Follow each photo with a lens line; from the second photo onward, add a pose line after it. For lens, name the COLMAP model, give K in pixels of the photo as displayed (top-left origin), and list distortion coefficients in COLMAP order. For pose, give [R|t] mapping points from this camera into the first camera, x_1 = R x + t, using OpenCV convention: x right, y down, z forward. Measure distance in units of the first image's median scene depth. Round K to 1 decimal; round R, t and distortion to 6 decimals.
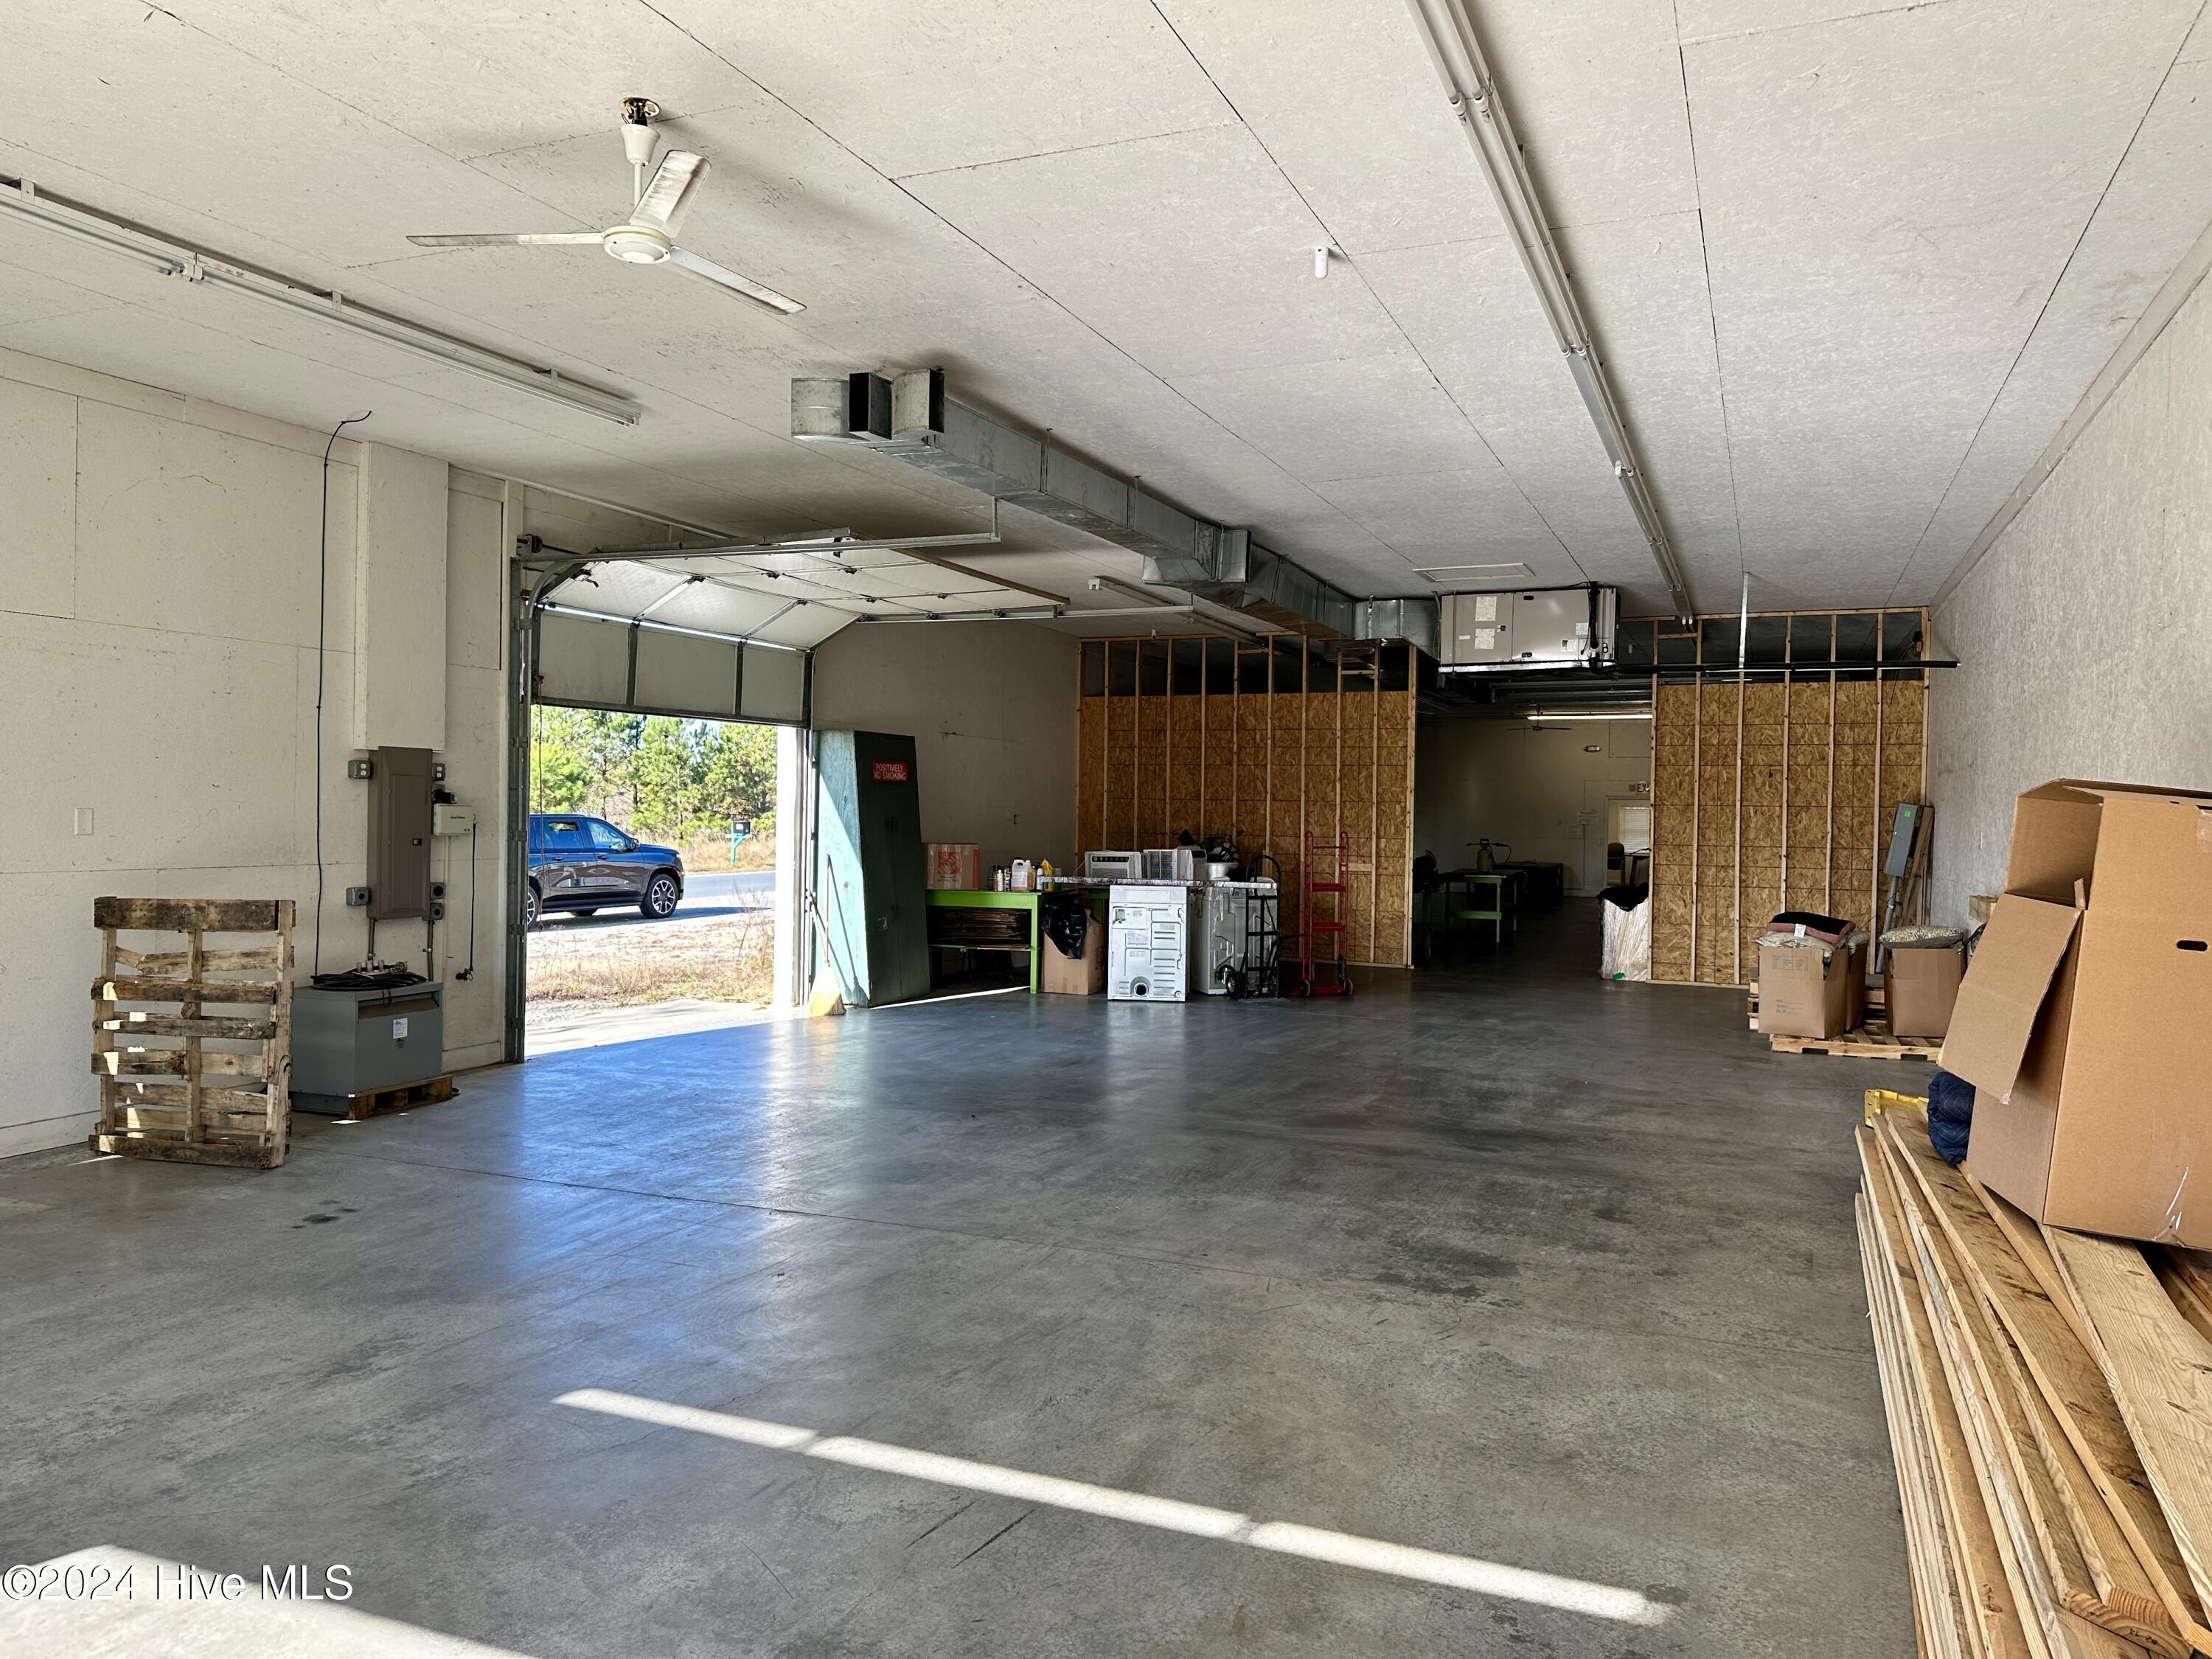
lens RADIAL K [[1558.4, 0, 1106.0], [0, 1558.4, 829.5], [0, 0, 1]] dist [0.149810, -0.252695]
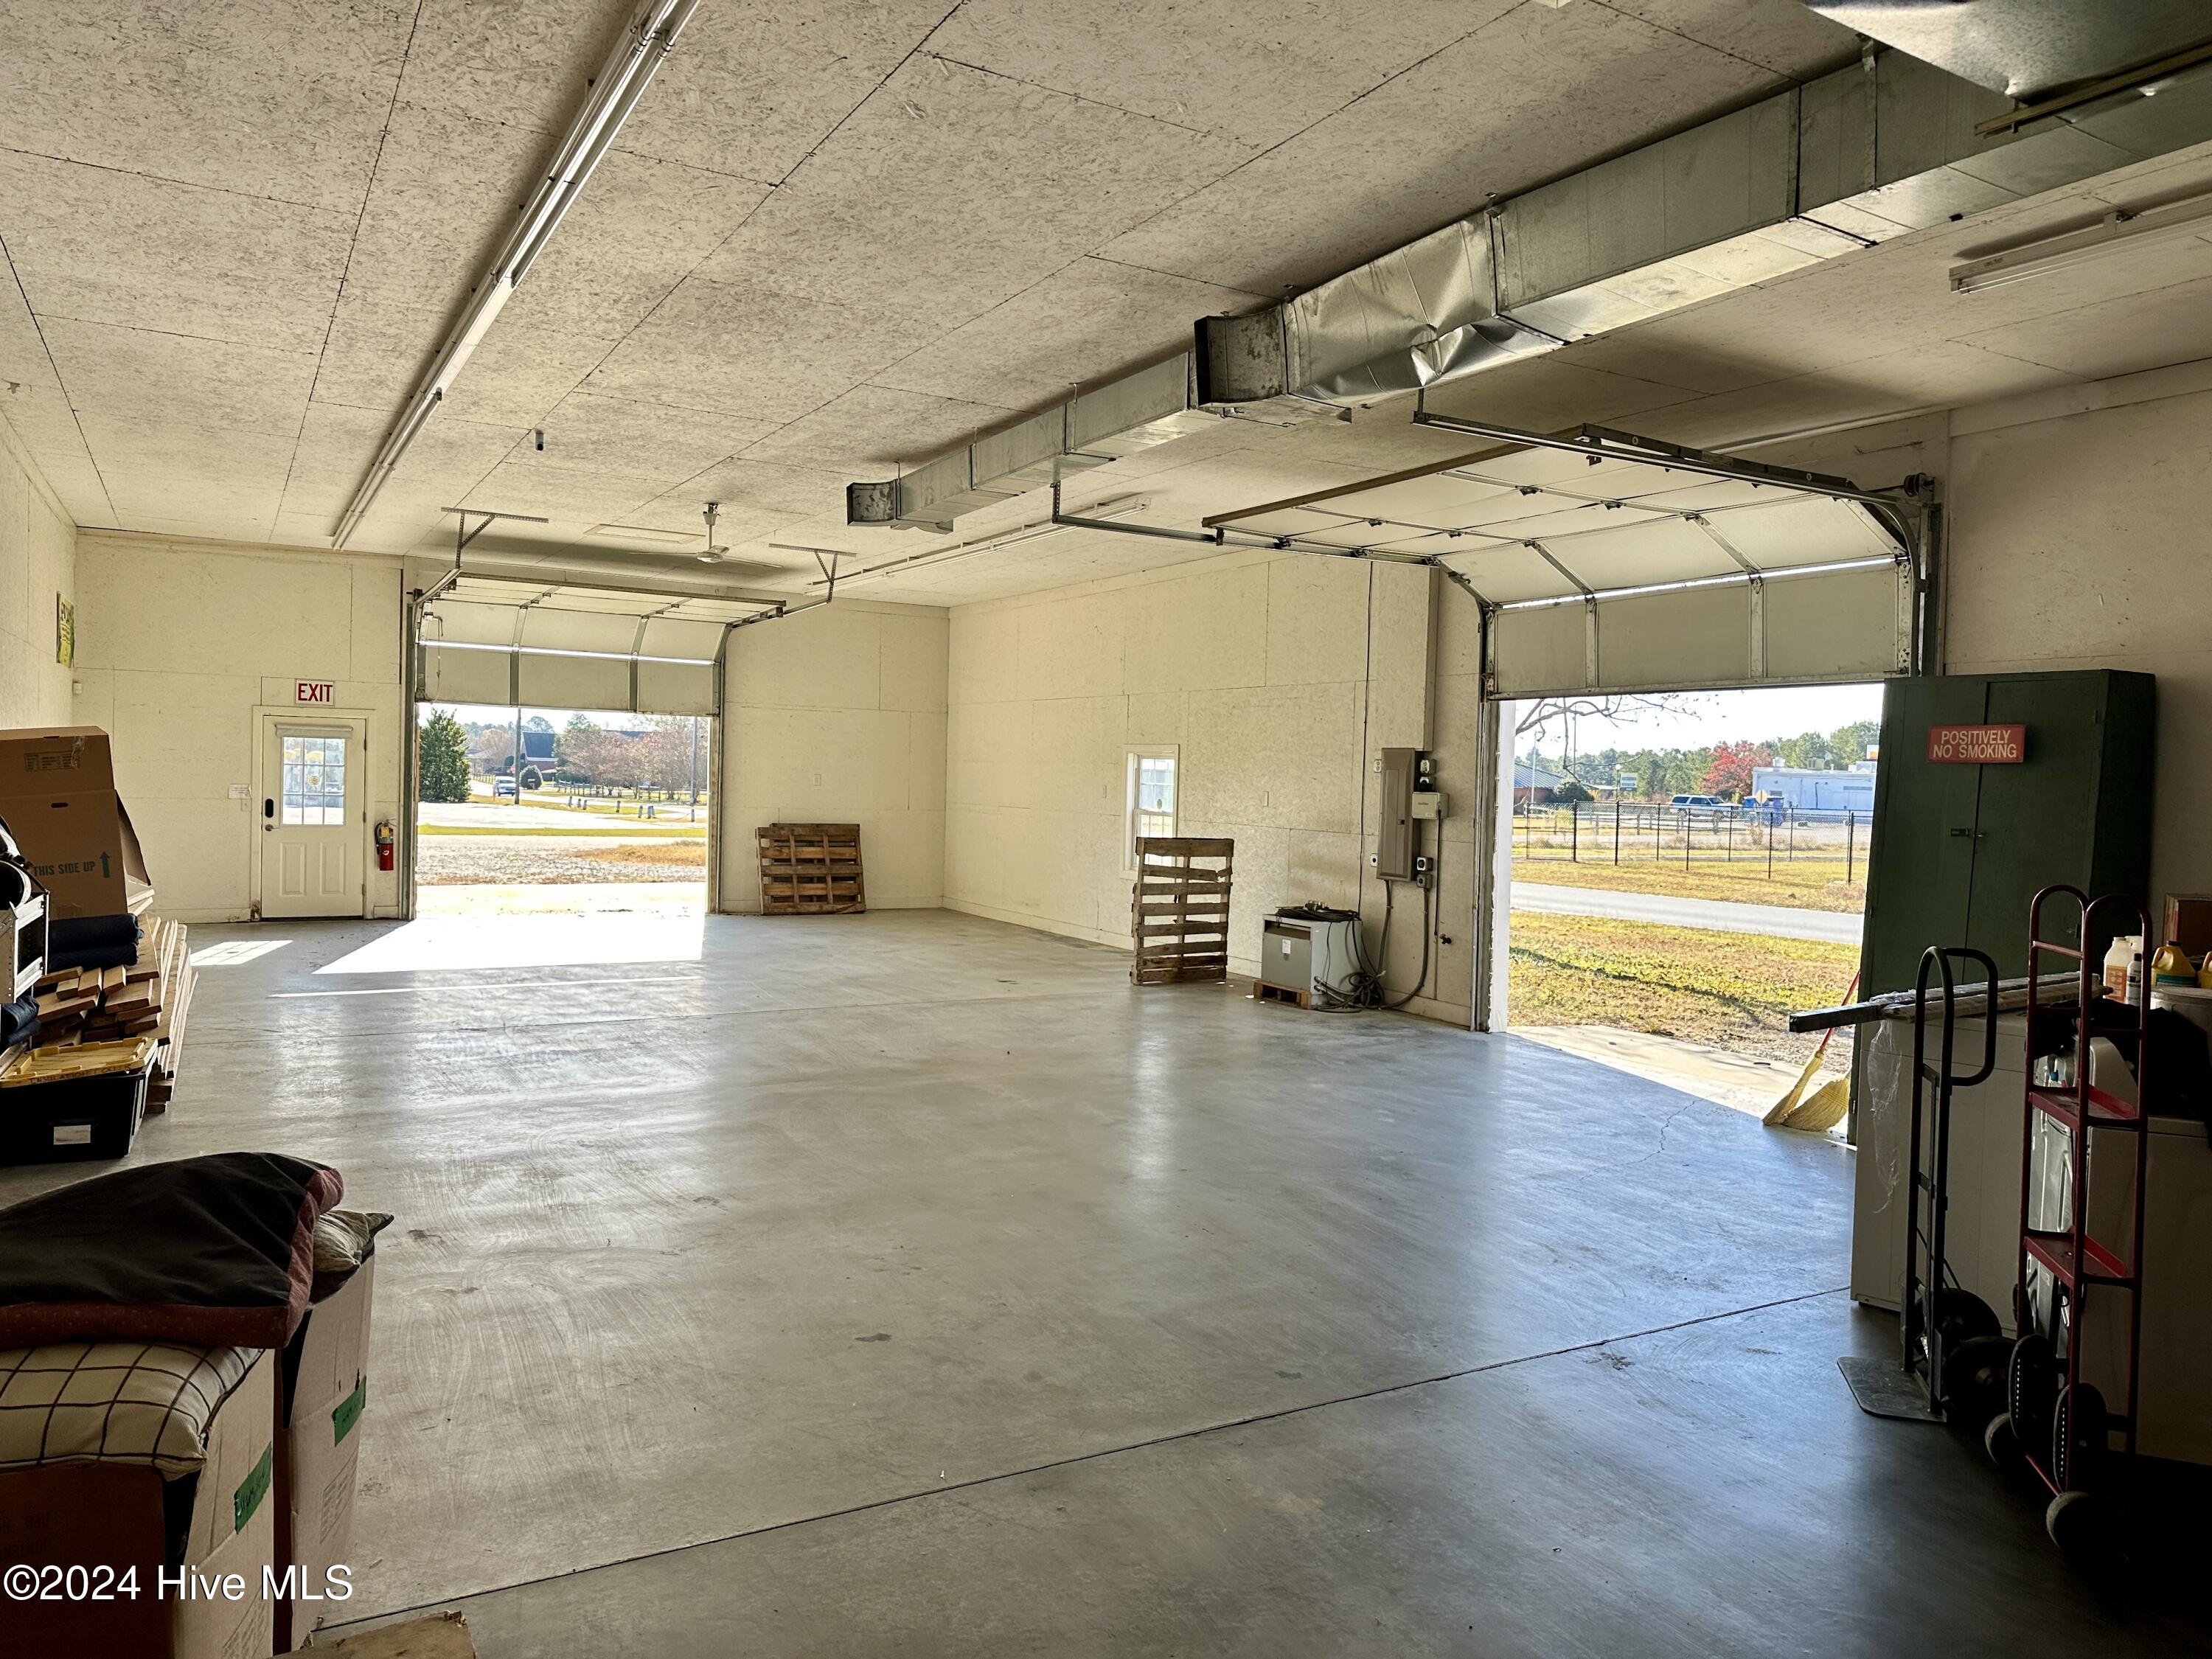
lens RADIAL K [[1558.4, 0, 1106.0], [0, 1558.4, 829.5], [0, 0, 1]] dist [0.149810, -0.252695]
pose [[-0.603146, -0.004045, -0.797621, 0.689357], [-0.047275, 0.998410, 0.030686, -0.013892], [0.796229, 0.056216, -0.602378, 1.549888]]
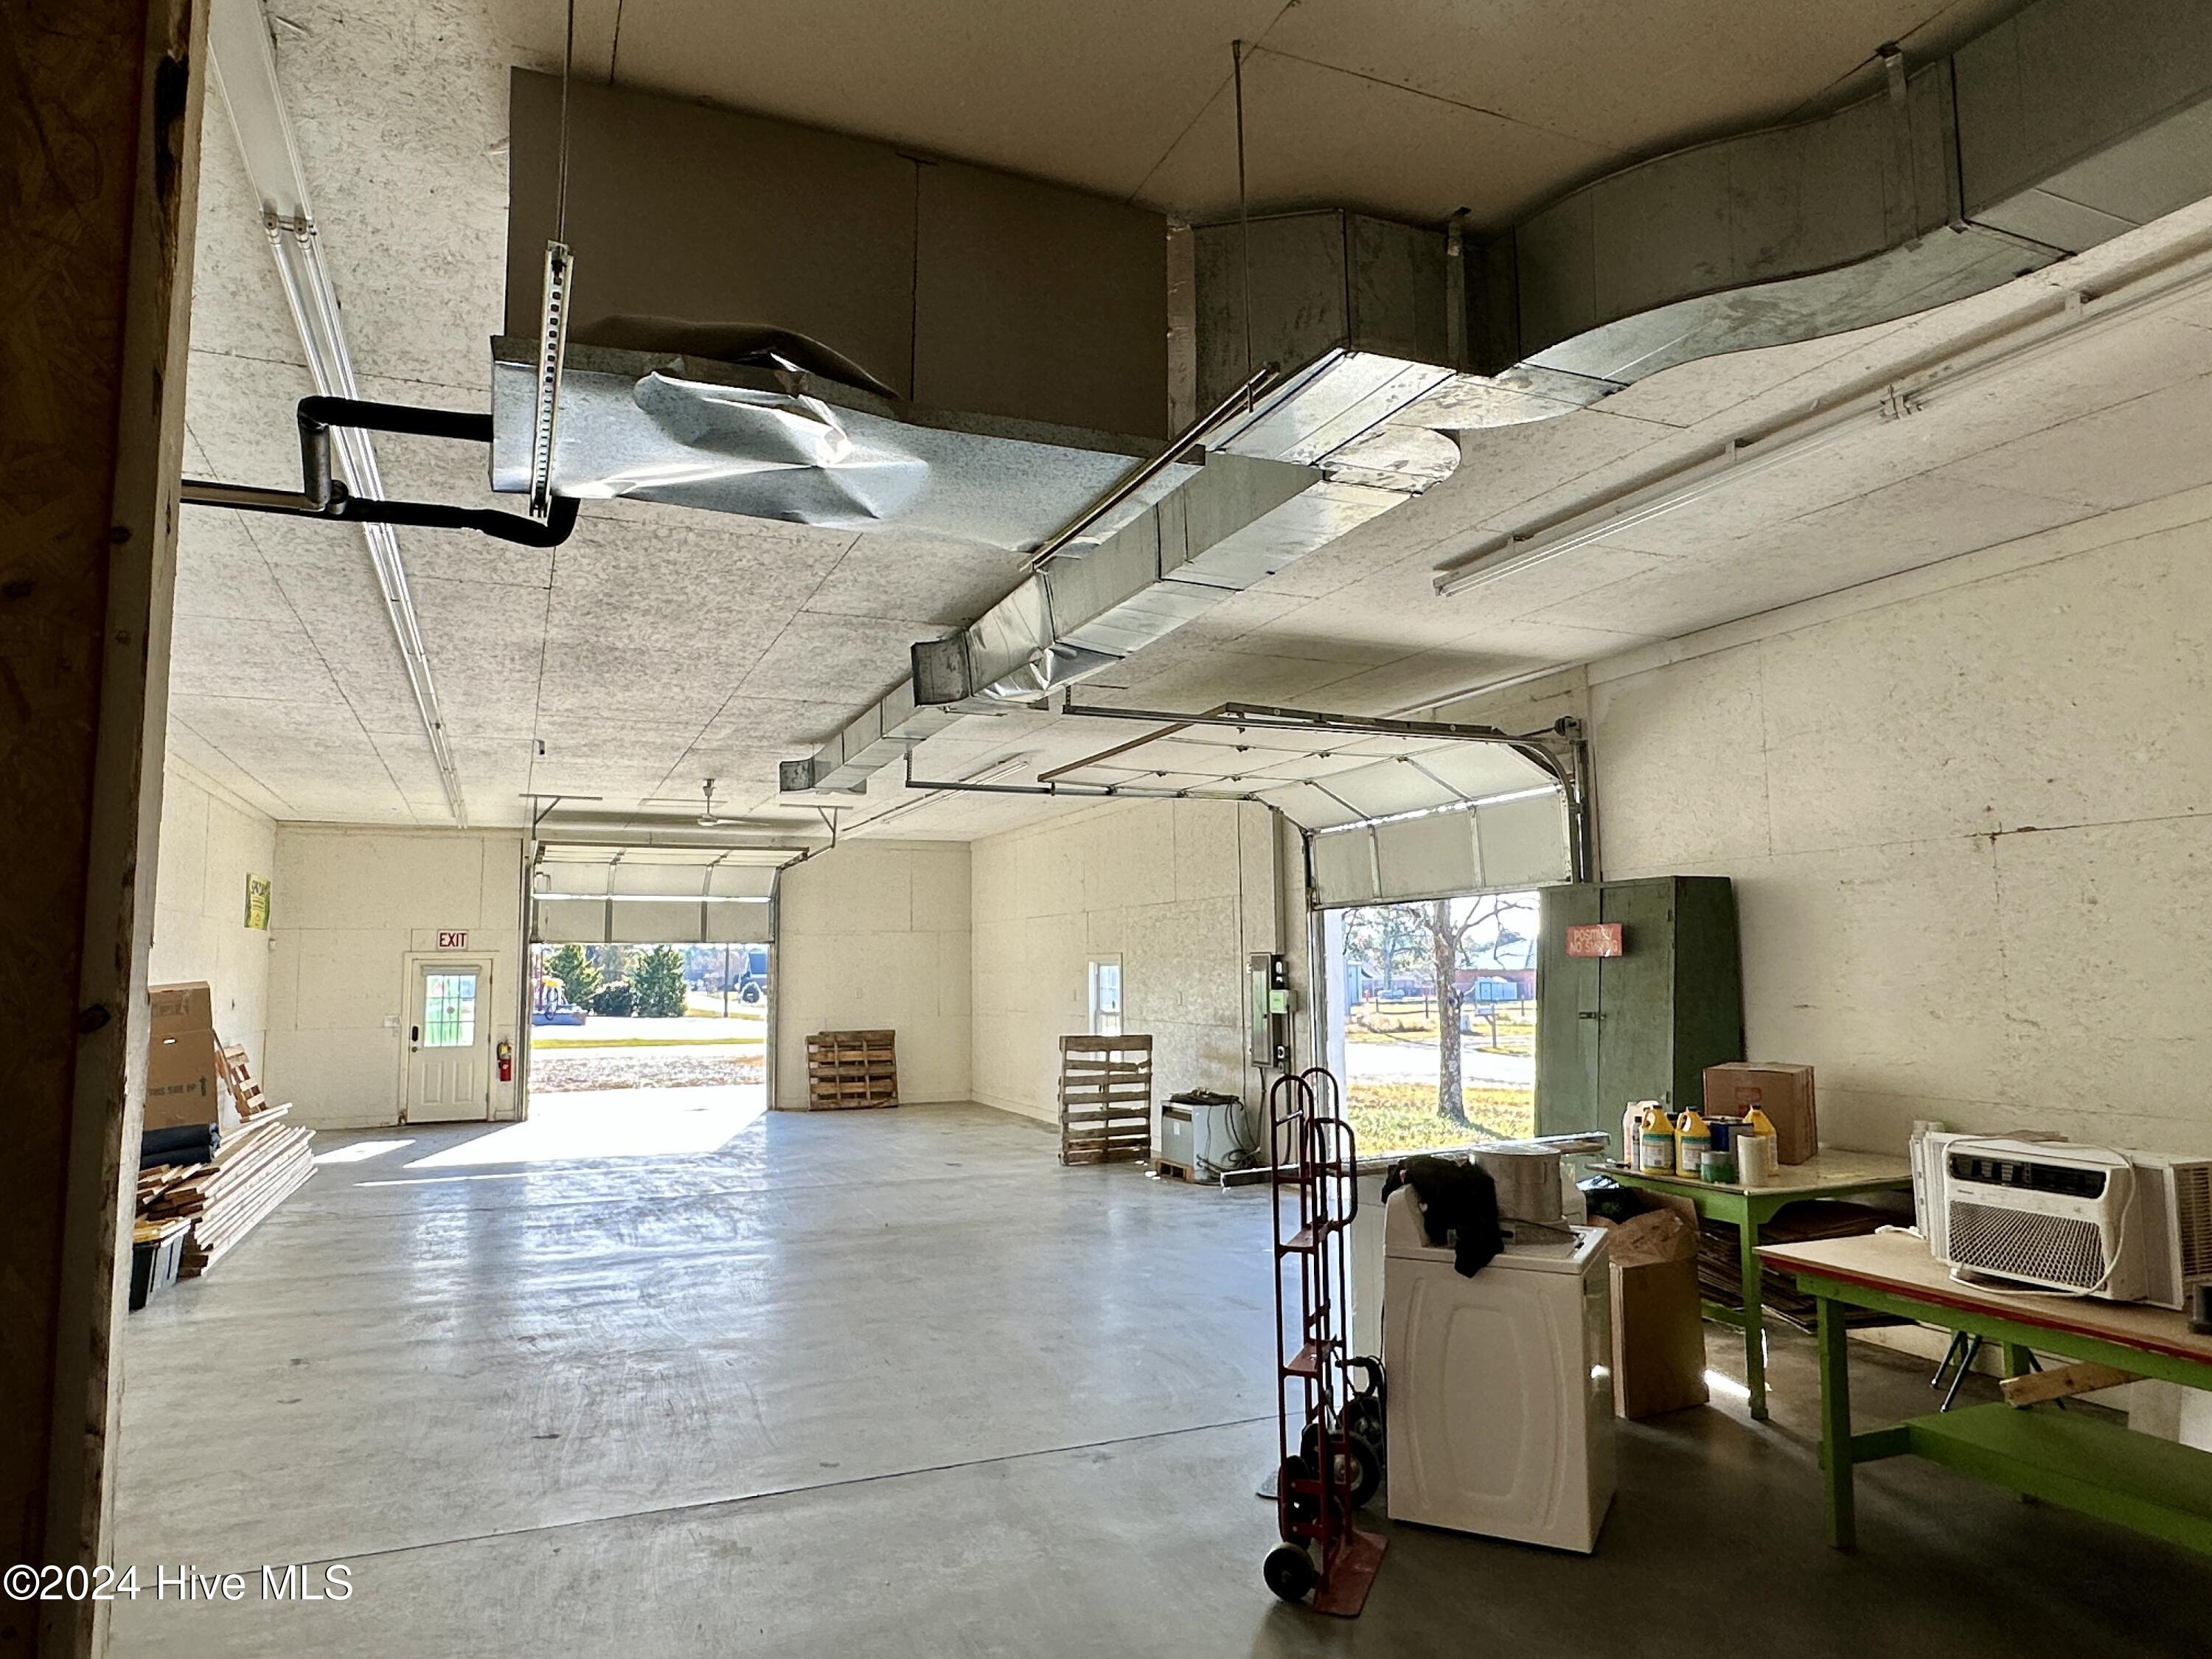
lens RADIAL K [[1437.9, 0, 1106.0], [0, 1437.9, 829.5], [0, 0, 1]] dist [-0.007251, 0.000685]
pose [[-0.701292, -0.077150, -0.708687, 0.611918], [-0.009374, 0.995039, -0.099048, -0.031354], [0.712813, -0.062818, -0.698536, 1.814286]]
